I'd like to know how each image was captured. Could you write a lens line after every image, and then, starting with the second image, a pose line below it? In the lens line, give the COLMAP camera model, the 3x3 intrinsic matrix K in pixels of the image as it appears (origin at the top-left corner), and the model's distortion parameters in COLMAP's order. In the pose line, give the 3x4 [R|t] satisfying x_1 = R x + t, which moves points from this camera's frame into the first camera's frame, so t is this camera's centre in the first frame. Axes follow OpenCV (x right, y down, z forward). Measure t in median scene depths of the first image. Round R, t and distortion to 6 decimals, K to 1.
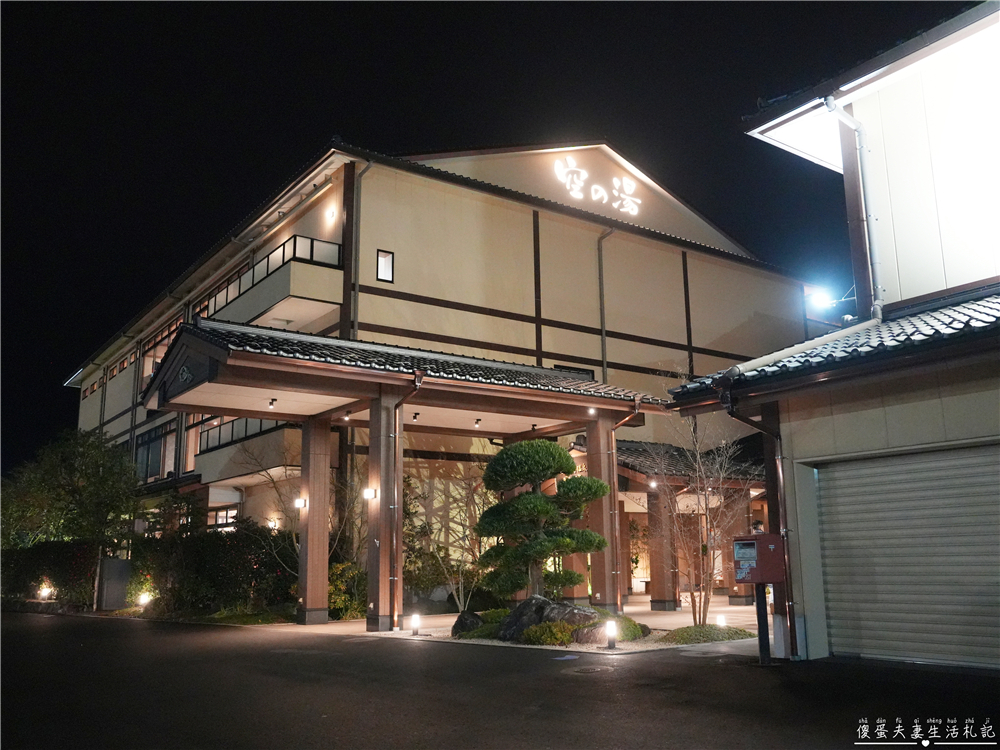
lens RADIAL K [[911.6, 0, 503.3], [0, 911.6, 374.2], [0, 0, 1]] dist [0.009015, 0.001393]
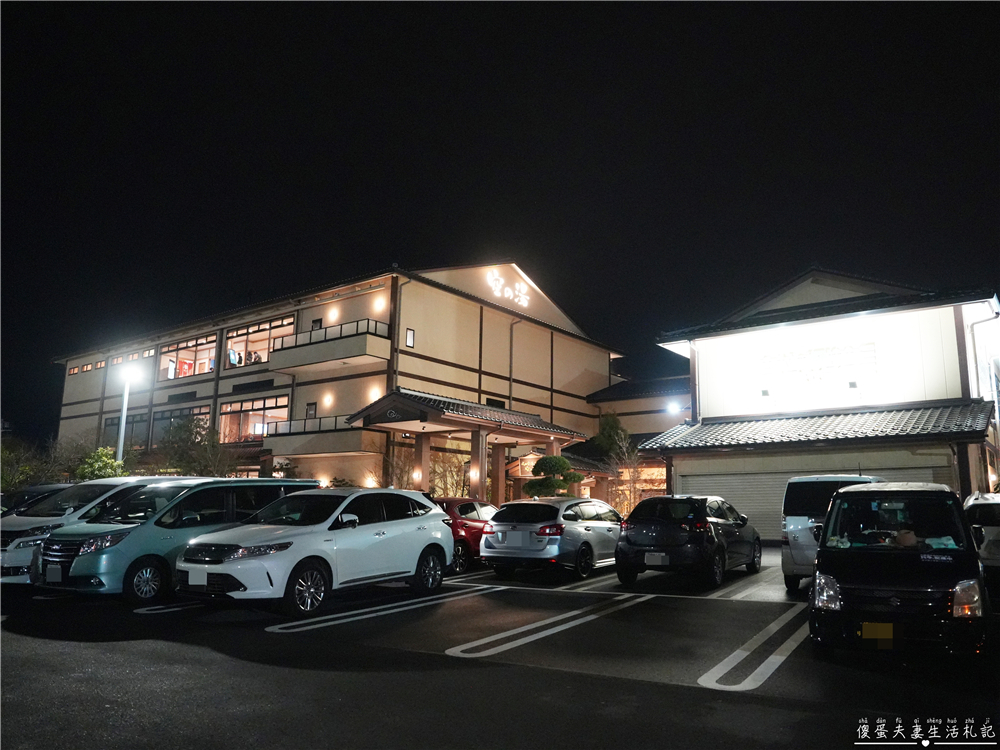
lens RADIAL K [[818.0, 0, 498.3], [0, 818.0, 375.6], [0, 0, 1]] dist [-0.078416, -0.000441]
pose [[0.957751, 0.081945, 0.275677, -0.352125], [-0.088560, 0.996003, 0.011613, -0.072171], [-0.273624, -0.035537, 0.961180, -0.489220]]
